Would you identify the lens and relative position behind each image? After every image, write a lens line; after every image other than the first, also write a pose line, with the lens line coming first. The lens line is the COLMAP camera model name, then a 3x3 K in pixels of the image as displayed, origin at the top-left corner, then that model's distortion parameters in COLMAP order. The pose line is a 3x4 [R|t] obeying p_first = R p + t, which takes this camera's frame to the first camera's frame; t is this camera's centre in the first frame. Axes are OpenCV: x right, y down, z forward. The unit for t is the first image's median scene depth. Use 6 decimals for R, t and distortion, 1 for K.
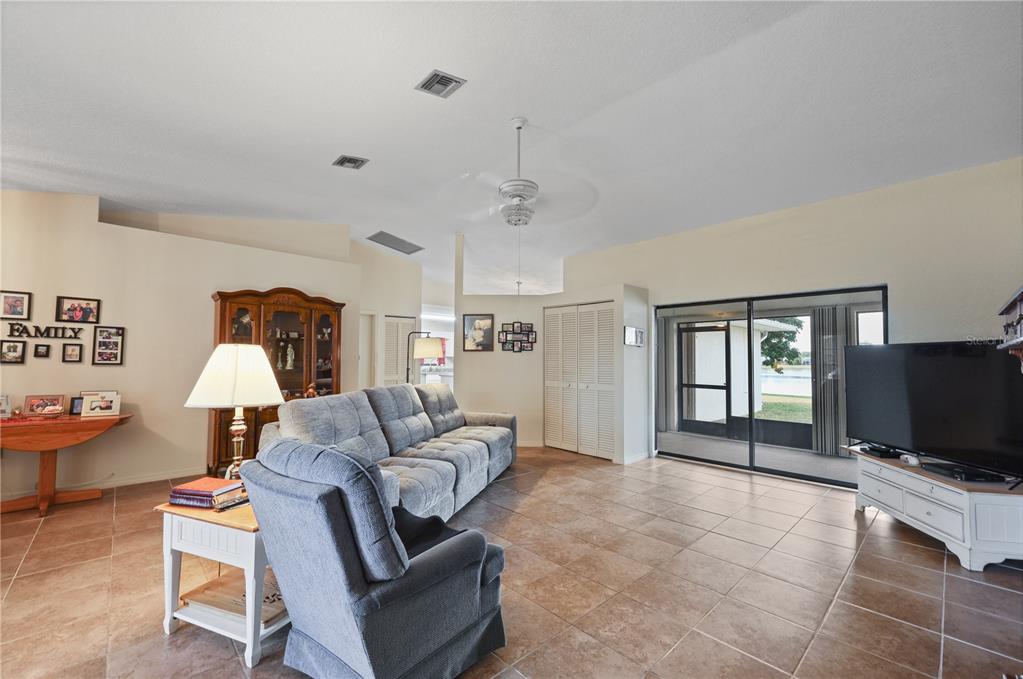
lens RADIAL K [[409.0, 0, 511.5], [0, 409.0, 339.5], [0, 0, 1]] dist [0.000038, 0.000114]
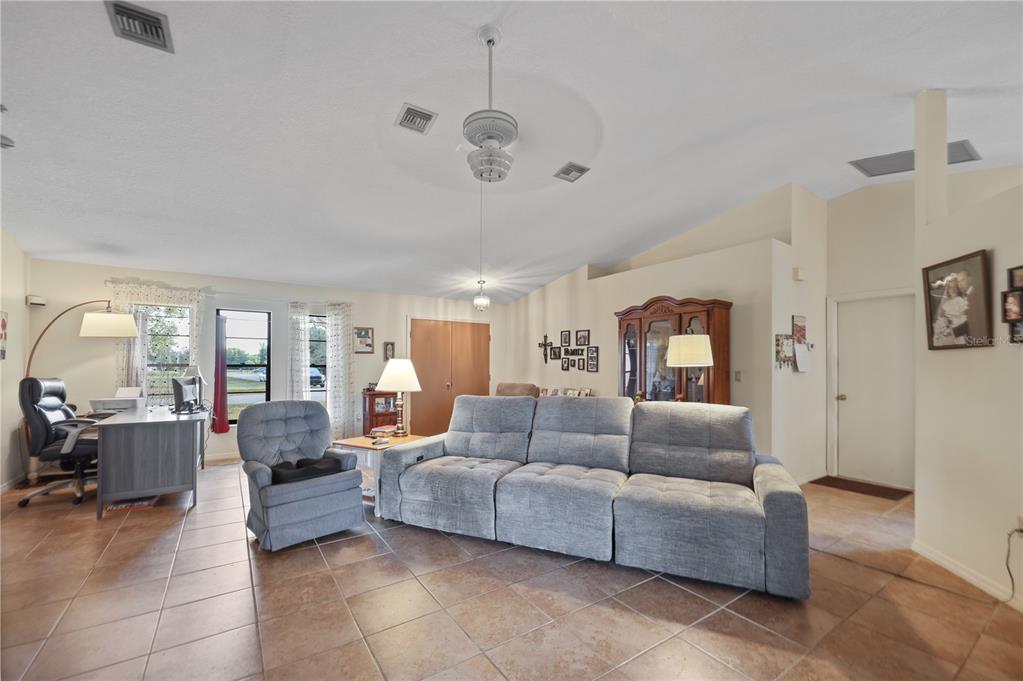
lens RADIAL K [[418.3, 0, 511.1], [0, 418.3, 354.0], [0, 0, 1]] dist [0.001467, 0.000160]
pose [[-0.144662, -0.035037, -0.988861, 0.529467], [0.043608, 0.998176, -0.041746, 0.042310], [0.988520, -0.049161, -0.142870, 0.807560]]
